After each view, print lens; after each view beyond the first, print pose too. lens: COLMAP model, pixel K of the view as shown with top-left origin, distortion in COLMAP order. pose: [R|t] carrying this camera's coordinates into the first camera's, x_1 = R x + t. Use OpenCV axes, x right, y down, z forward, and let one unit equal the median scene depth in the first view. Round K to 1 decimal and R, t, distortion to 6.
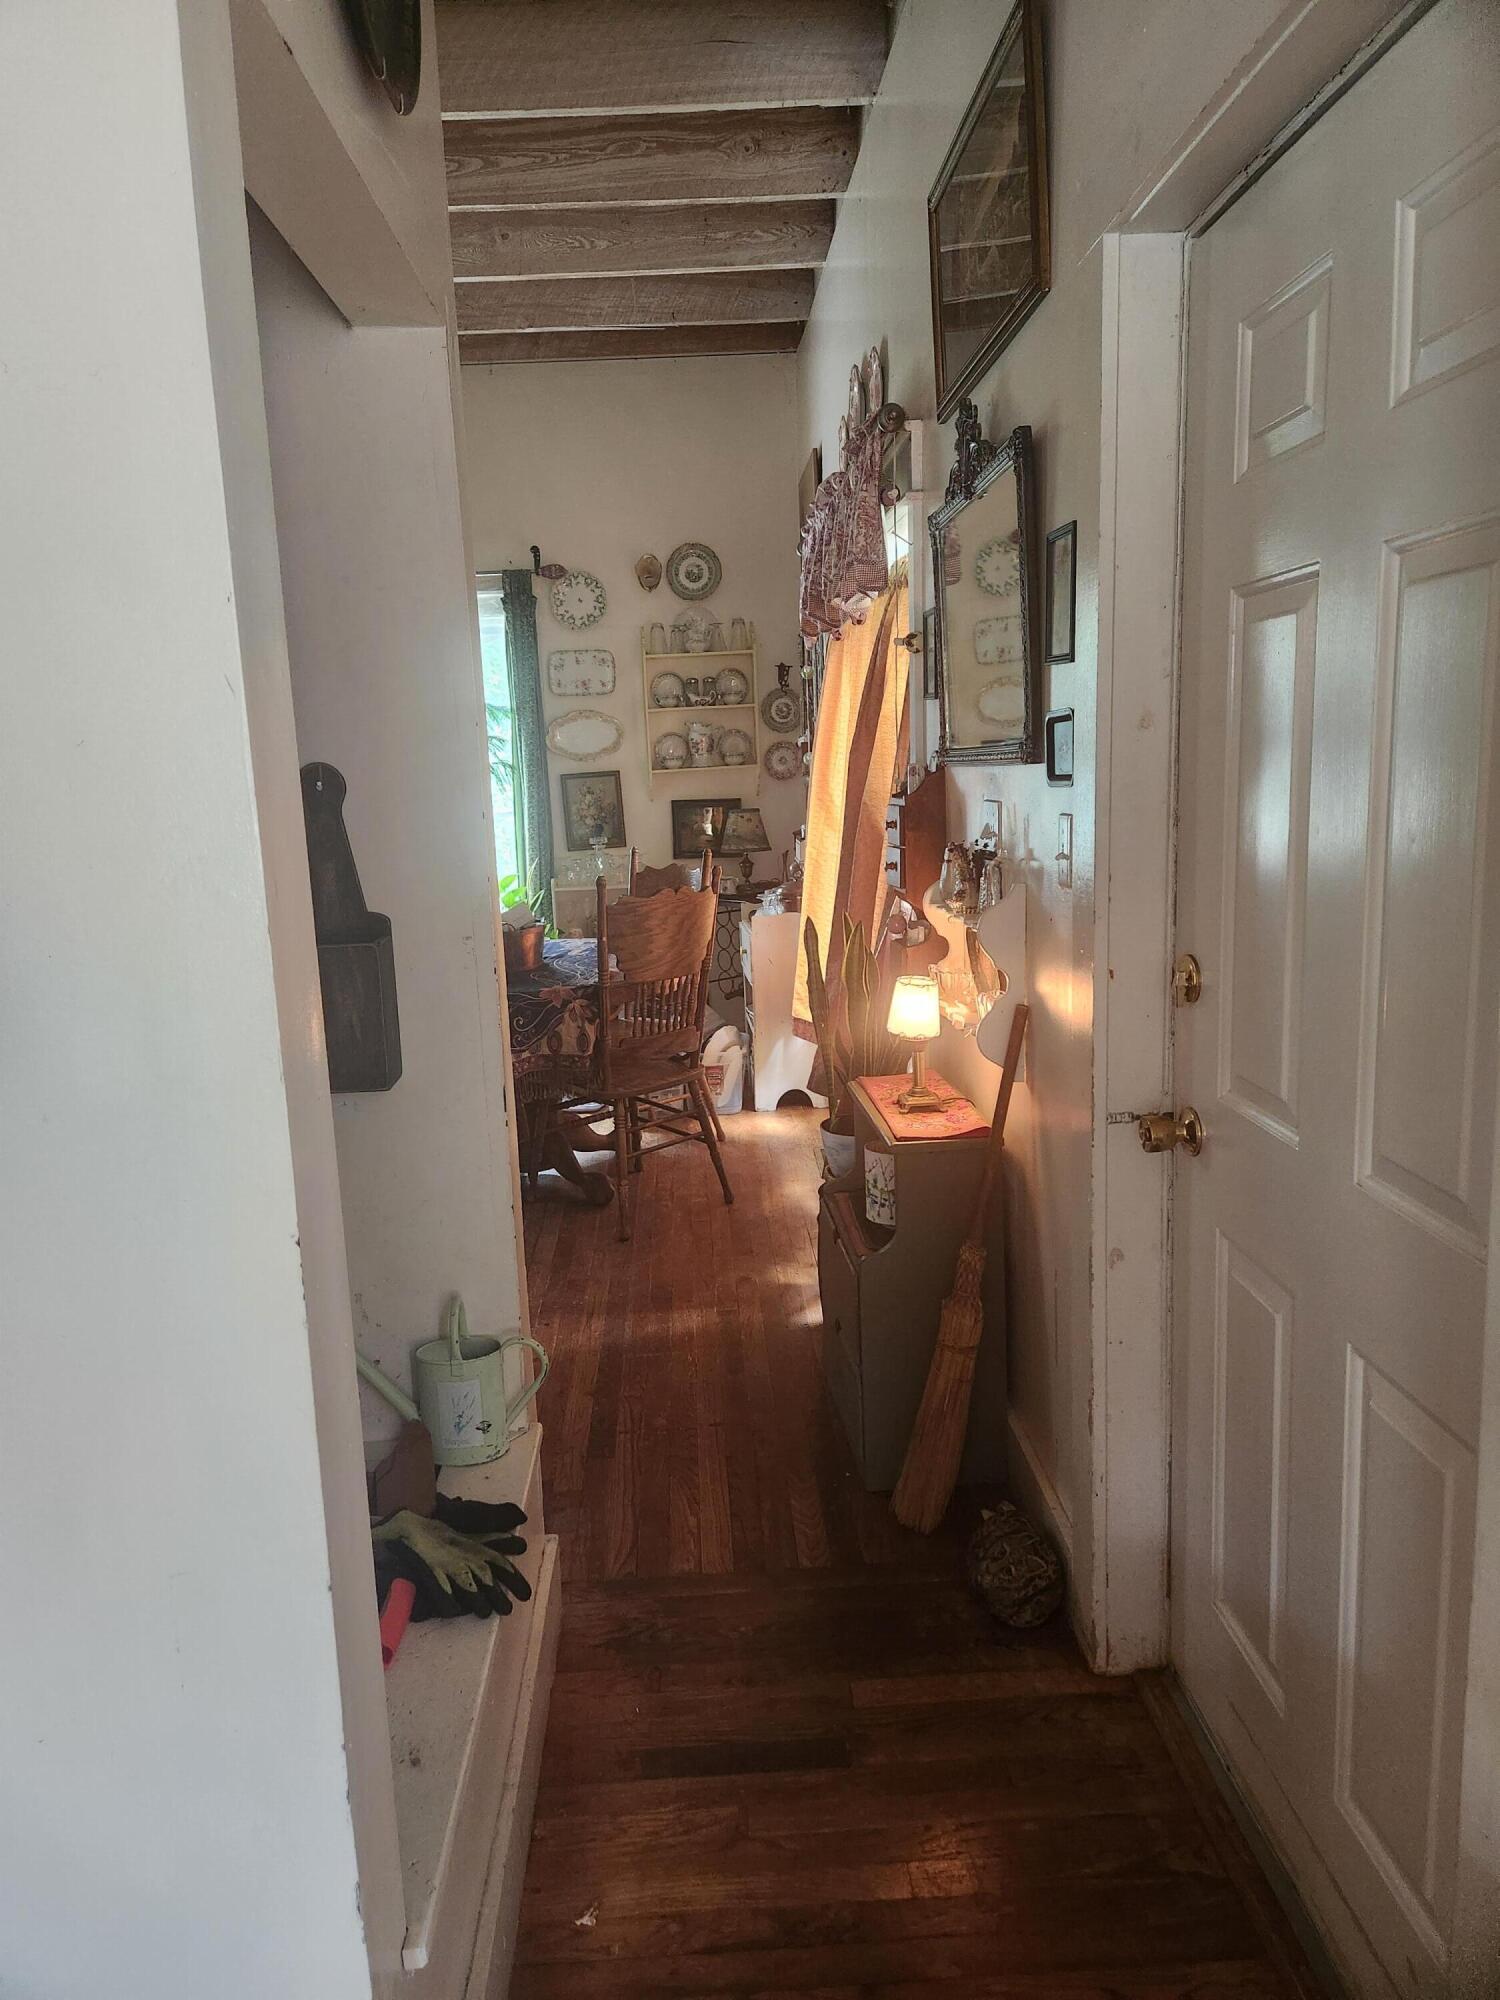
lens RADIAL K [[1371.7, 0, 726.4], [0, 1371.7, 1000.6], [0, 0, 1]] dist [0.075718, -0.085842]
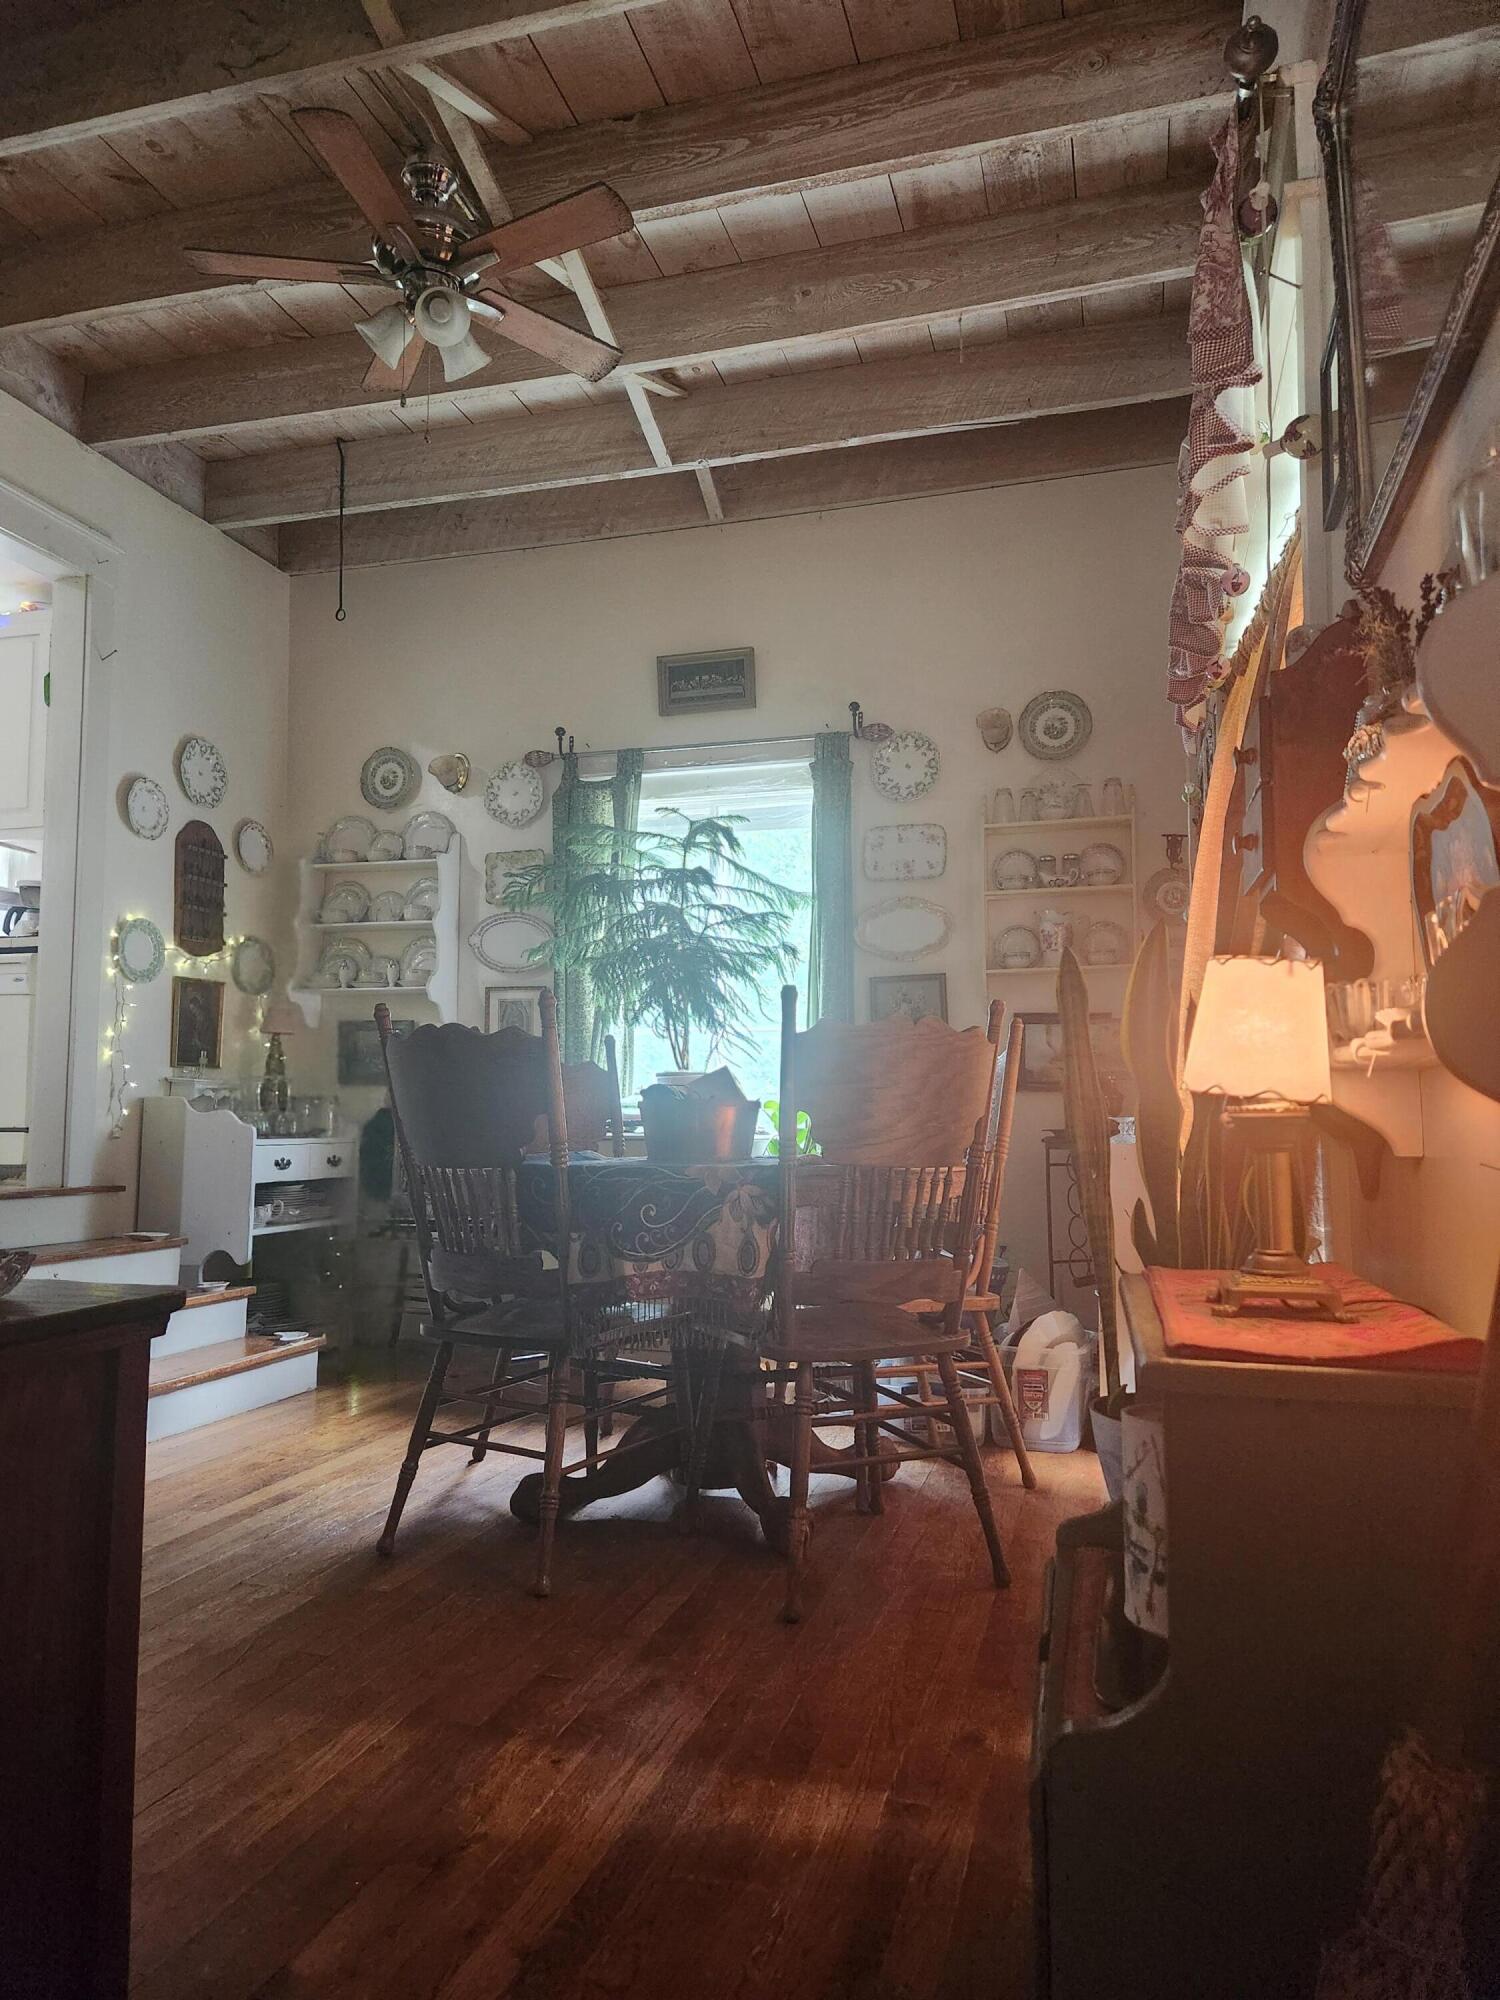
lens RADIAL K [[1371.7, 0, 726.4], [0, 1371.7, 1000.6], [0, 0, 1]] dist [0.075718, -0.085842]
pose [[0.946768, 0.017562, -0.321438, 0.059449], [-0.100710, 0.964548, -0.243934, 0.052188], [0.305759, 0.263321, 0.914972, 0.301936]]
